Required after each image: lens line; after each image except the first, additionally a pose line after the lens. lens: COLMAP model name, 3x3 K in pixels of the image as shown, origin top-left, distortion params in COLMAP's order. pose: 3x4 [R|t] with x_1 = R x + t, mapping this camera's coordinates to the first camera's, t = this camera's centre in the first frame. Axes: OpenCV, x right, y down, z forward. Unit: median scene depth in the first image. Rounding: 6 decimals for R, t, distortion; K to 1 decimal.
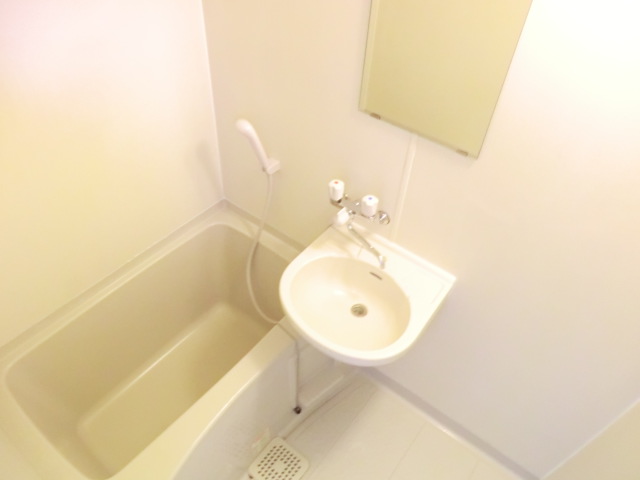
lens RADIAL K [[453.6, 0, 320.5], [0, 453.6, 247.9], [0, 0, 1]] dist [-0.099135, 0.085022]
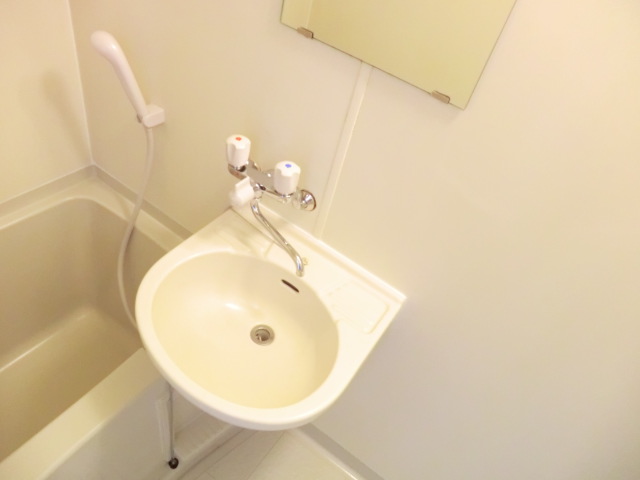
lens RADIAL K [[453.6, 0, 320.5], [0, 453.6, 247.9], [0, 0, 1]] dist [-0.099135, 0.085022]
pose [[0.984311, 0.069275, 0.162276, 0.053031], [-0.068977, 0.997590, -0.007478, 0.007311], [-0.162403, -0.003833, 0.986717, 0.324164]]
